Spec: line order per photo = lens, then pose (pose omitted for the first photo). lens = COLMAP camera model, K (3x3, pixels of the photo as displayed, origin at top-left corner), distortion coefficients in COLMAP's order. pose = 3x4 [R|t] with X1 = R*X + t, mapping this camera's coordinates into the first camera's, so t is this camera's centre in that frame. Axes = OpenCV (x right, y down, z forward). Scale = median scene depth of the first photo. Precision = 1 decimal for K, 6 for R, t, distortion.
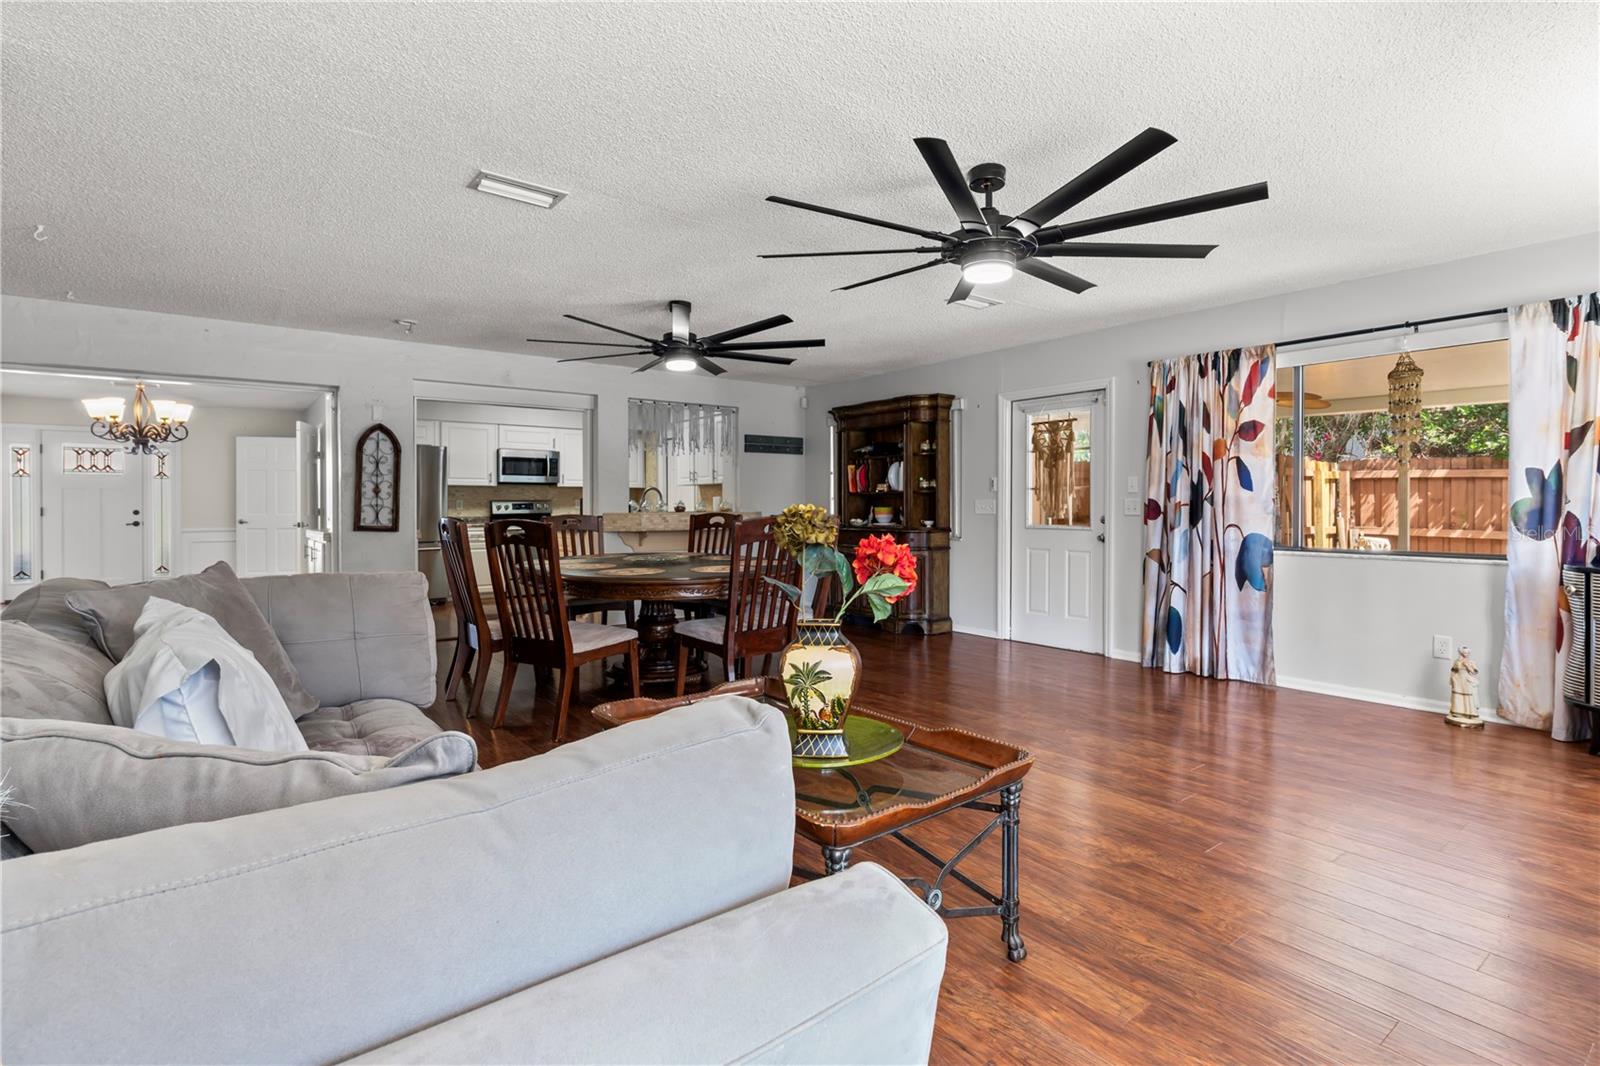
lens RADIAL K [[770.8, 0, 795.6], [0, 770.8, 505.5], [0, 0, 1]] dist [-0.001055, -0.000403]
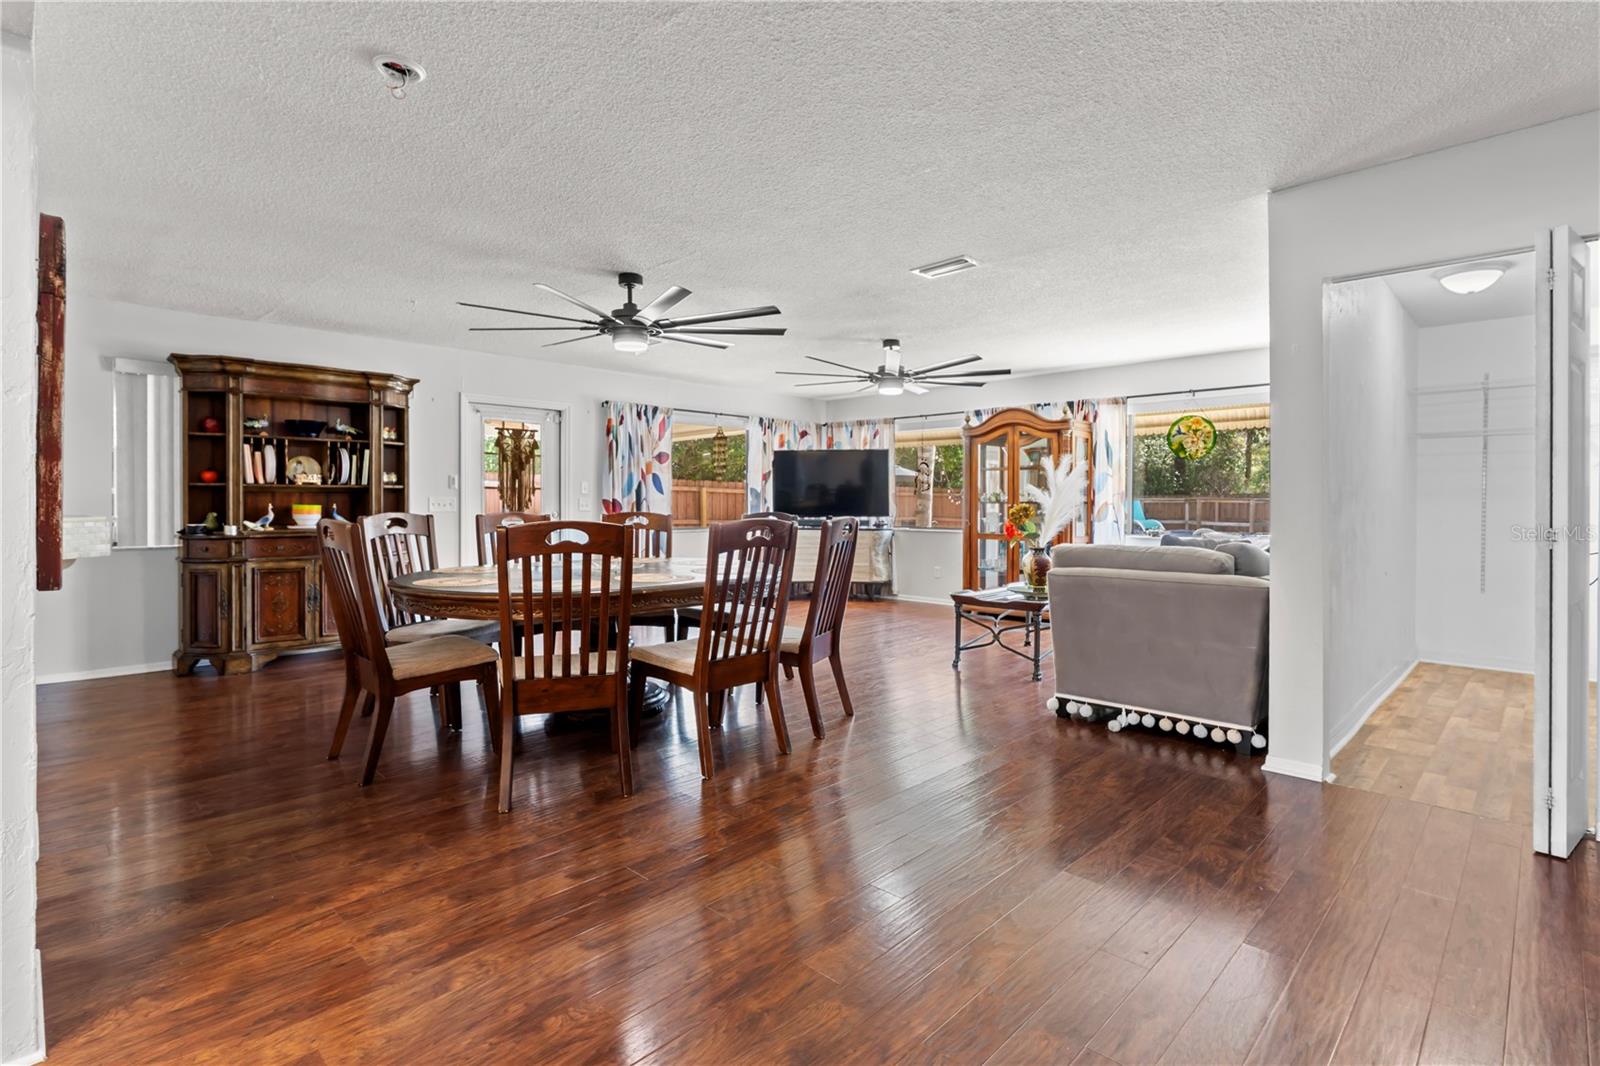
lens RADIAL K [[770.8, 0, 810.9], [0, 770.8, 504.5], [0, 0, 1]] dist [-0.001055, -0.000403]
pose [[-0.147689, 0.005127, 0.989021, -0.550914], [0.003803, 0.999982, -0.004616, 0.006000], [-0.989027, 0.003080, -0.147705, 0.475527]]
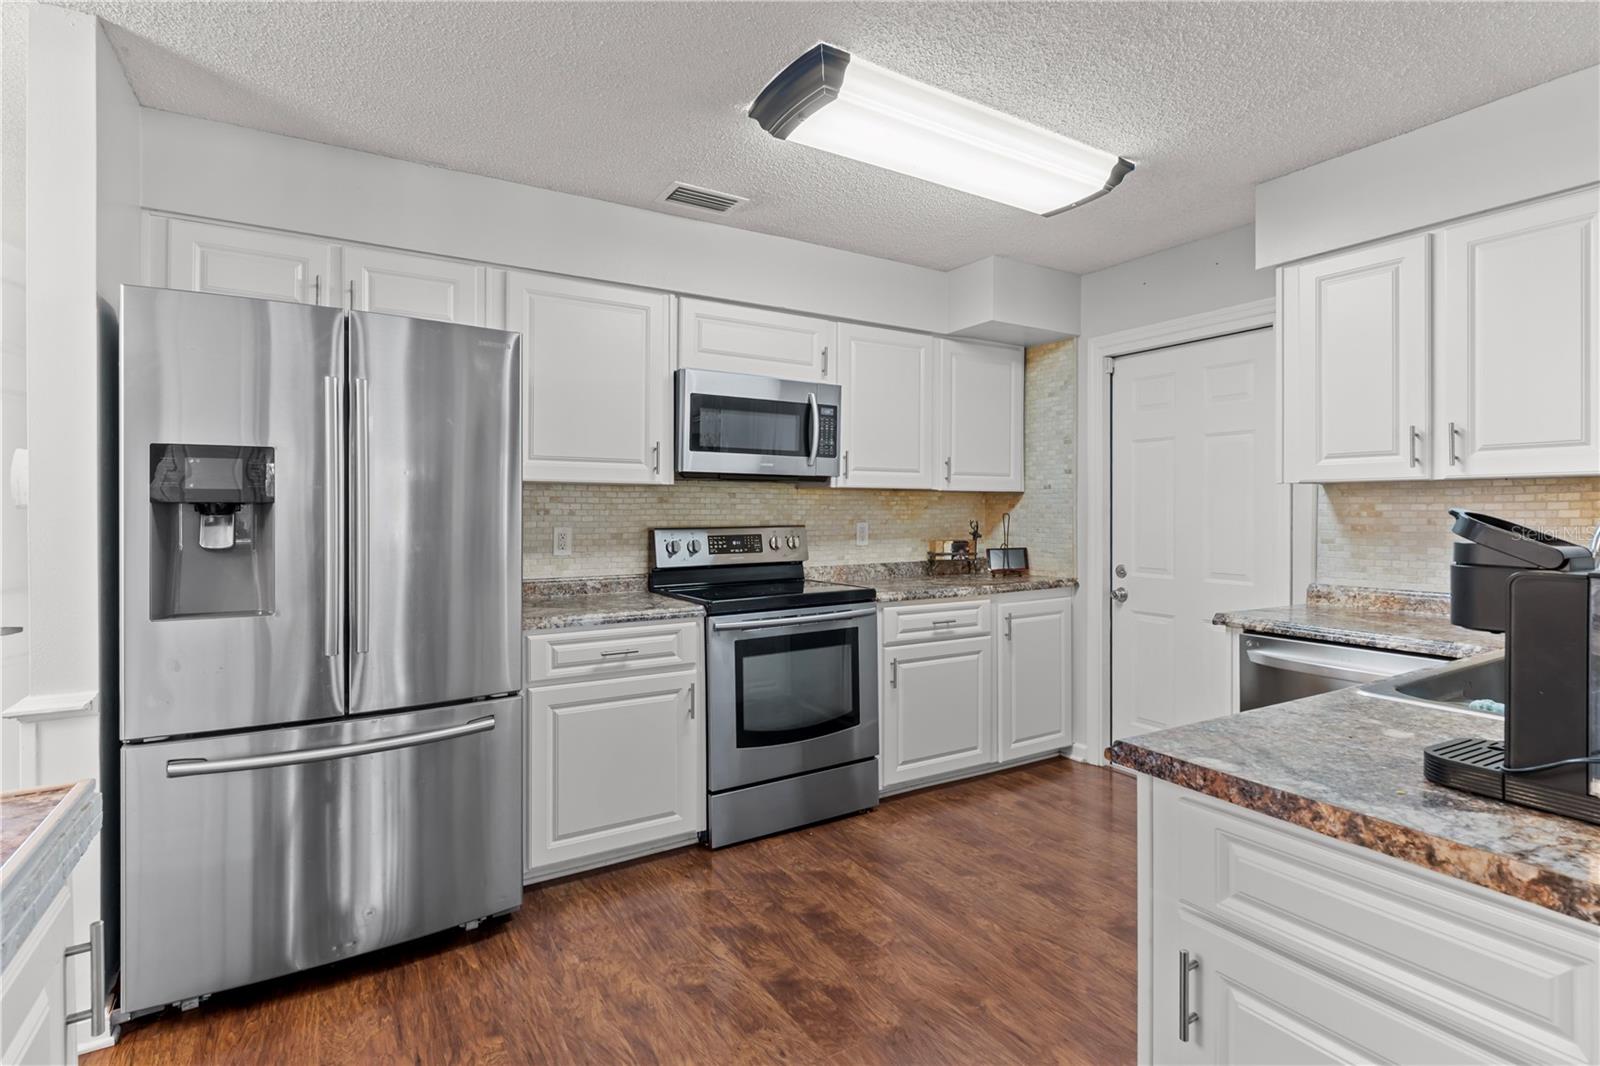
lens RADIAL K [[770.8, 0, 779.7], [0, 770.8, 507.9], [0, 0, 1]] dist [-0.001055, -0.000403]
pose [[0.993678, 0.002058, -0.112247, -0.307510], [-0.002323, 0.999995, -0.002229, -0.014994], [0.112242, 0.002476, 0.993678, 0.684517]]
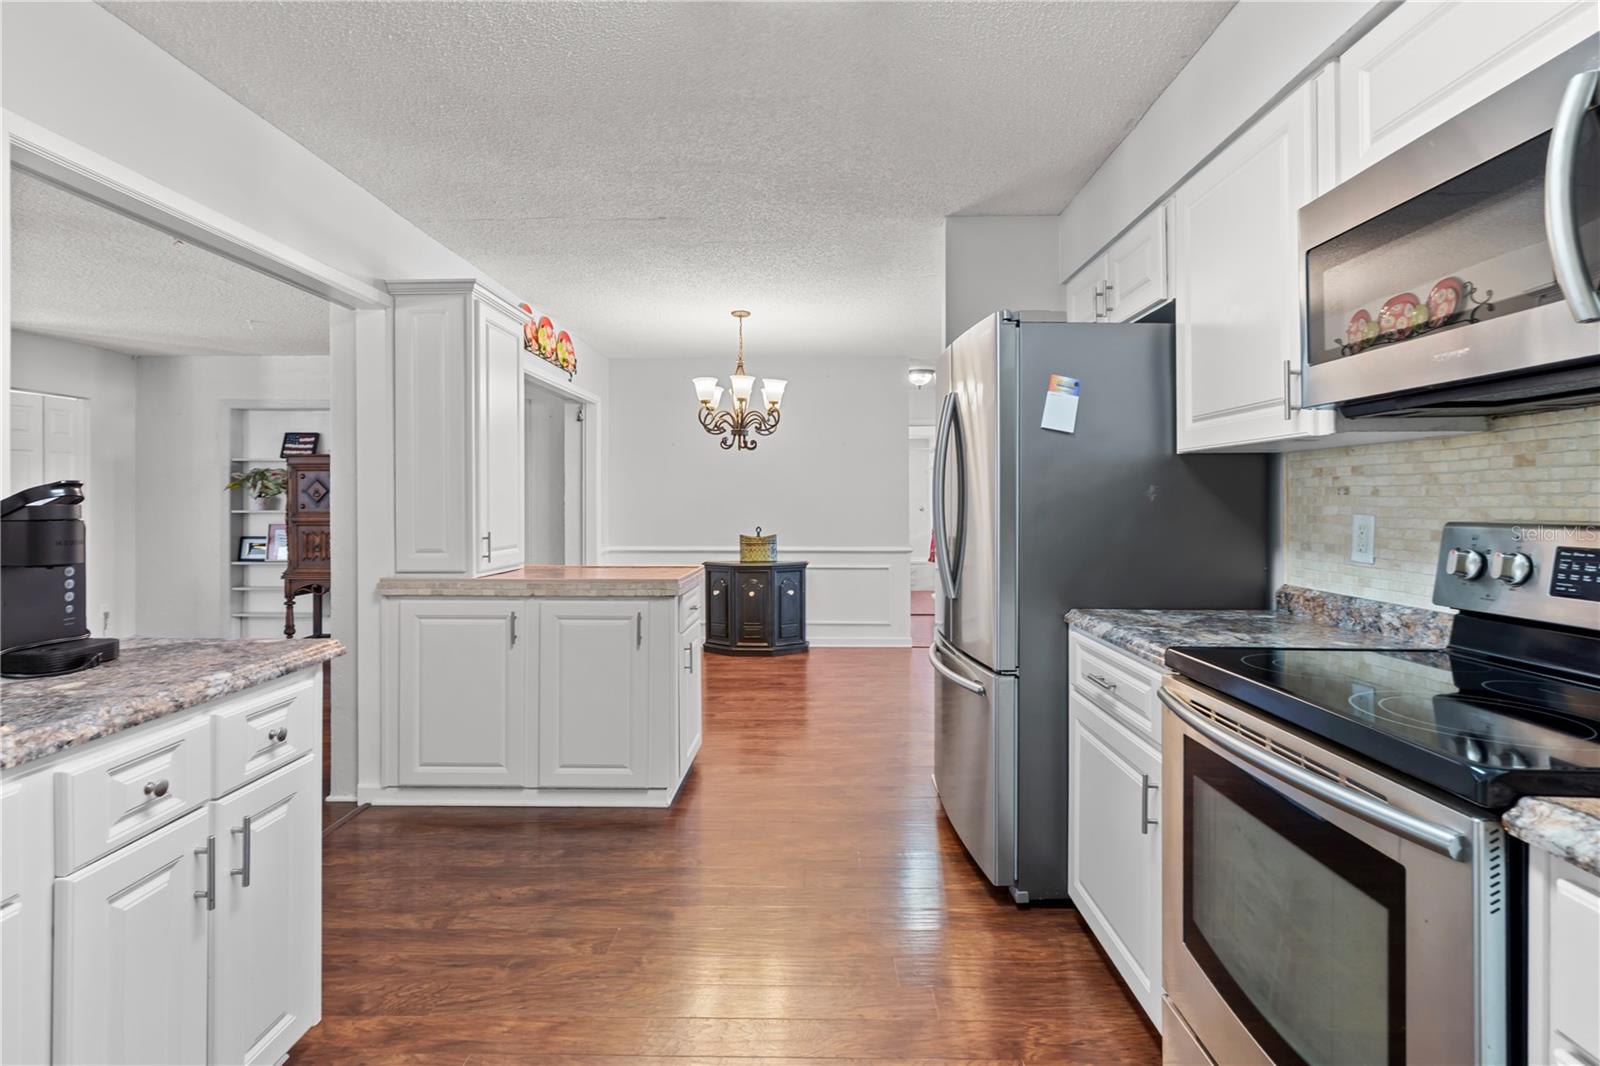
lens RADIAL K [[770.8, 0, 810.8], [0, 770.8, 503.0], [0, 0, 1]] dist [-0.001055, -0.000403]
pose [[-0.613629, 0.004964, -0.789579, -0.193691], [0.002010, 0.999987, 0.004725, -0.011811], [0.789592, 0.001312, -0.613631, 1.002235]]
